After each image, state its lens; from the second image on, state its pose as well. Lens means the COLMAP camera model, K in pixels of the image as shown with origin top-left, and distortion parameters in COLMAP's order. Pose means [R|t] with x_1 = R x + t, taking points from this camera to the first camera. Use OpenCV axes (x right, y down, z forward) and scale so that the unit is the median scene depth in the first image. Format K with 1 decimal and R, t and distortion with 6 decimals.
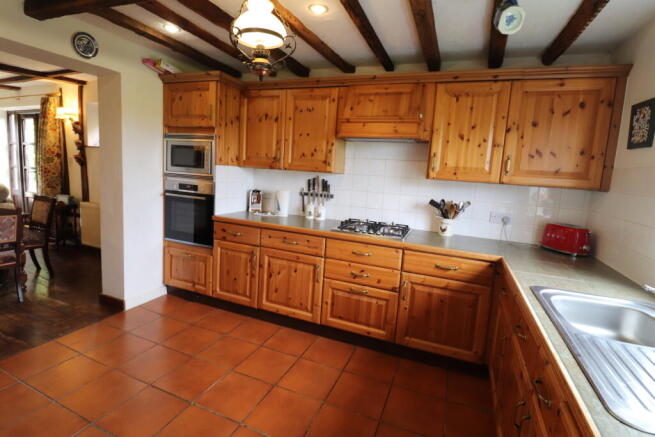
lens RADIAL K [[319.4, 0, 326.6], [0, 319.4, 208.6], [0, 0, 1]] dist [0.003351, -0.016236]
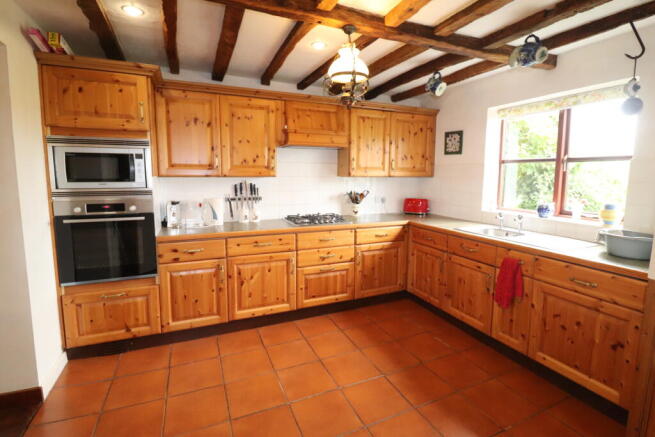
lens RADIAL K [[320.7, 0, 329.3], [0, 320.7, 208.5], [0, 0, 1]] dist [-0.000311, -0.014770]
pose [[0.692531, -0.134212, 0.708793, -0.673269], [0.124210, 0.990051, 0.066109, -0.054211], [-0.710614, 0.042256, 0.702312, 0.091866]]
